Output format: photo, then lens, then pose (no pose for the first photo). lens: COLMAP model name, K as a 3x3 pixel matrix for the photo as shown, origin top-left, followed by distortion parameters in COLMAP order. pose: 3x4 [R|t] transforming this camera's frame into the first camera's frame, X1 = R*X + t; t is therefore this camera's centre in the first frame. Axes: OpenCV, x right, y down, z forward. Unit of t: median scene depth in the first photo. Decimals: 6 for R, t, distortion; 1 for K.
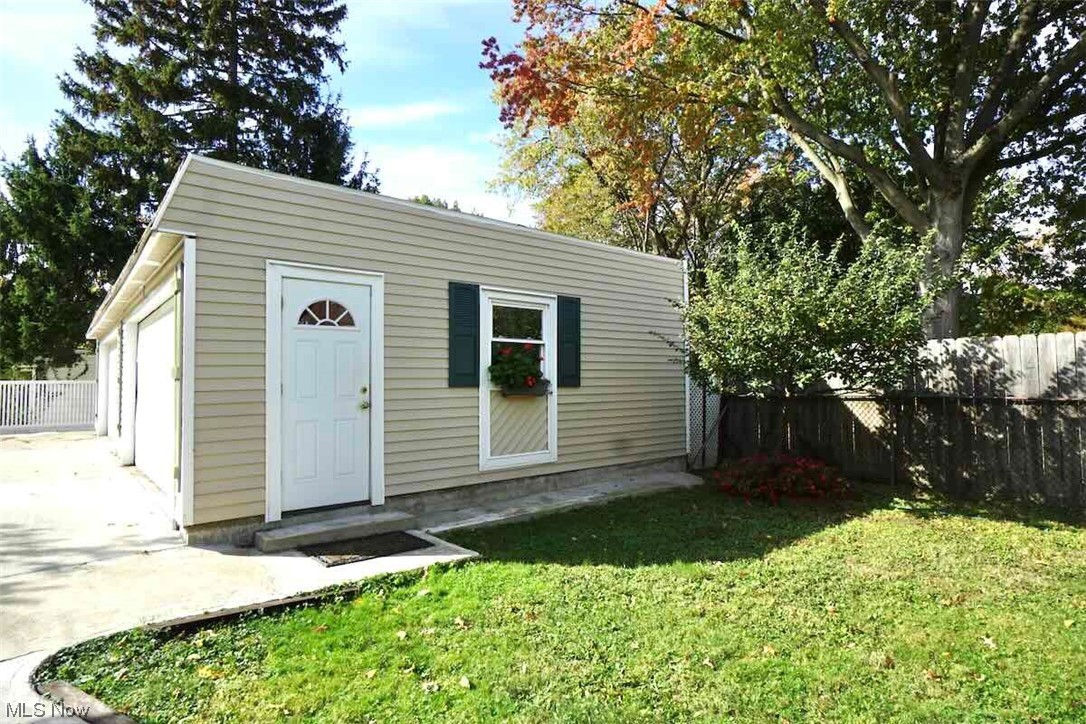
lens RADIAL K [[603.5, 0, 543.0], [0, 603.5, 362.0], [0, 0, 1]] dist [0.033827, 0.000098]
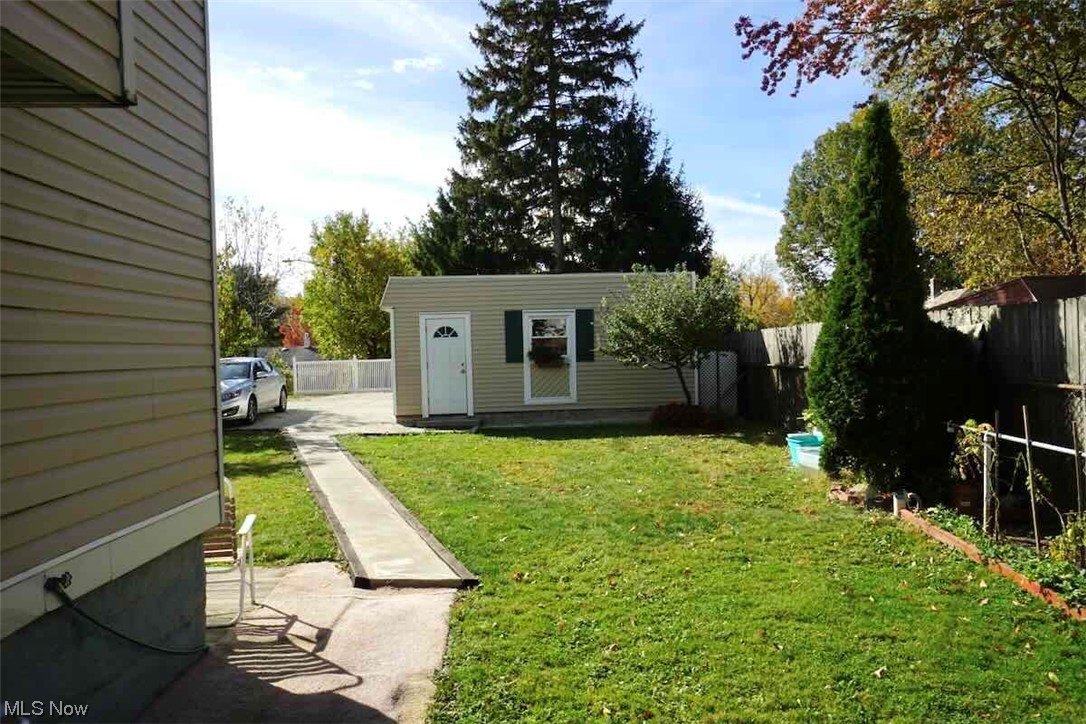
lens RADIAL K [[839.0, 0, 543.0], [0, 839.0, 362.0], [0, 0, 1]] dist [-0.000246, -0.000909]
pose [[0.767694, -0.008232, -0.640763, 1.679720], [0.047119, 0.997936, 0.043632, -0.074792], [0.639082, -0.063688, 0.766498, -1.038588]]
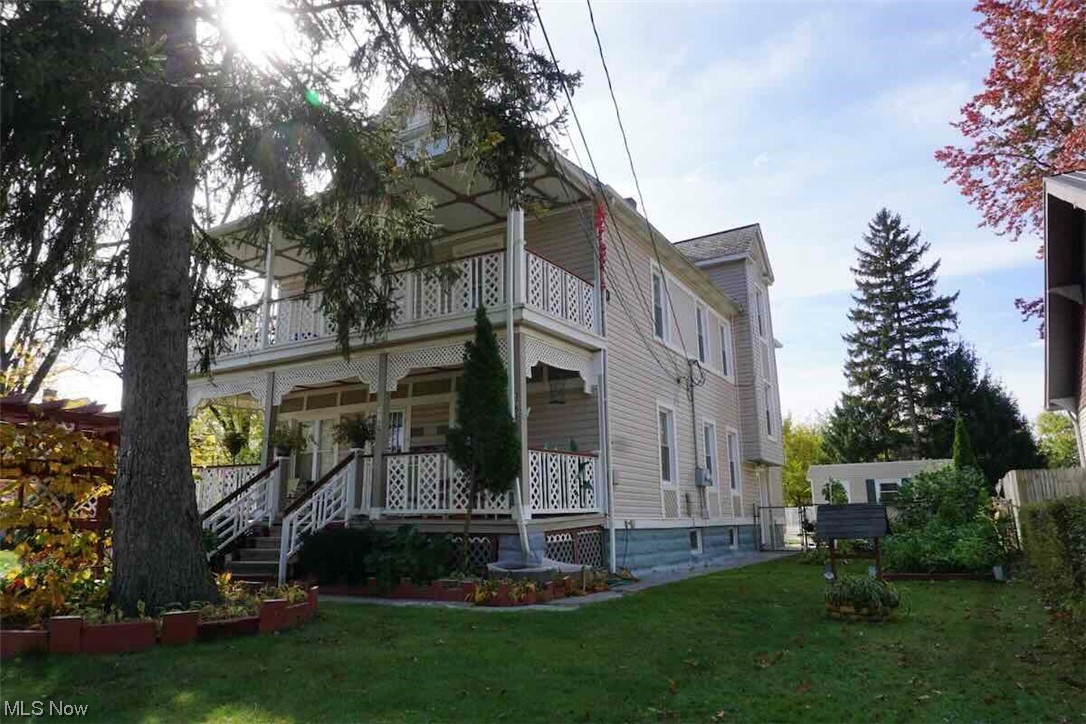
lens RADIAL K [[711.3, 0, 539.0], [0, 711.3, 335.1], [0, 0, 1]] dist [-0.039610, 0.036590]
pose [[0.346683, -0.223588, -0.910944, 3.741615], [0.039741, 0.973803, -0.223892, -0.093121], [0.937140, 0.041418, 0.346486, -2.940345]]
